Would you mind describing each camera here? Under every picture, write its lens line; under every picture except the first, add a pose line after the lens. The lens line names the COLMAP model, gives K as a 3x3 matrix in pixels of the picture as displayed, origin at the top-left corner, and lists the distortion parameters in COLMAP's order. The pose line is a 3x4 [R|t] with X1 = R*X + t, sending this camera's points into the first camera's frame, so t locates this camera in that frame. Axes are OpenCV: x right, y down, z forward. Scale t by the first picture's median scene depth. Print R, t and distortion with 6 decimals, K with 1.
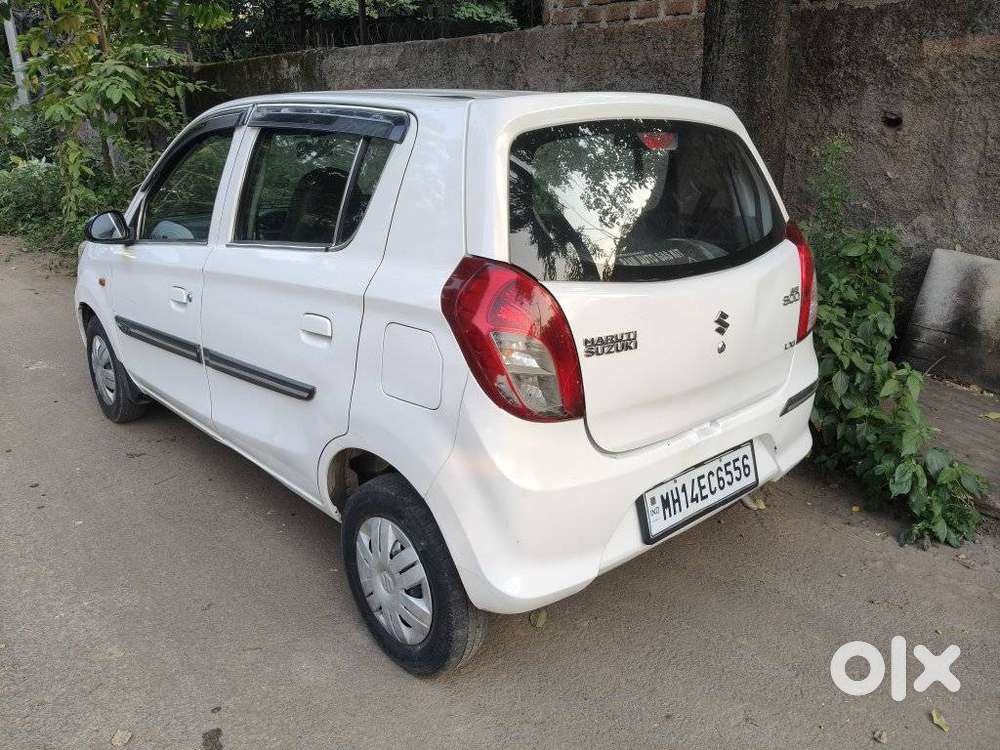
lens RADIAL K [[766.2, 0, 504.1], [0, 766.2, 387.4], [0, 0, 1]] dist [-0.006735, -0.009877]
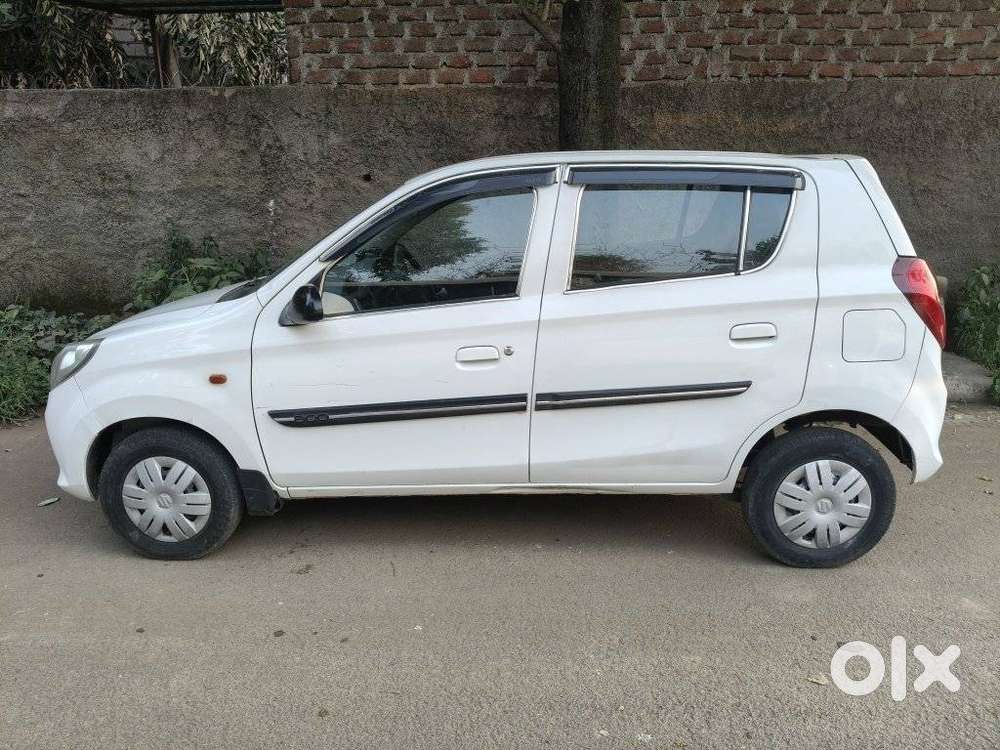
lens RADIAL K [[766.2, 0, 504.1], [0, 766.2, 387.4], [0, 0, 1]] dist [-0.006735, -0.009877]
pose [[0.712760, -0.206284, 0.670388, -0.870115], [0.246016, 0.968579, 0.036475, -0.086064], [-0.656848, 0.138928, 0.741114, 0.205779]]
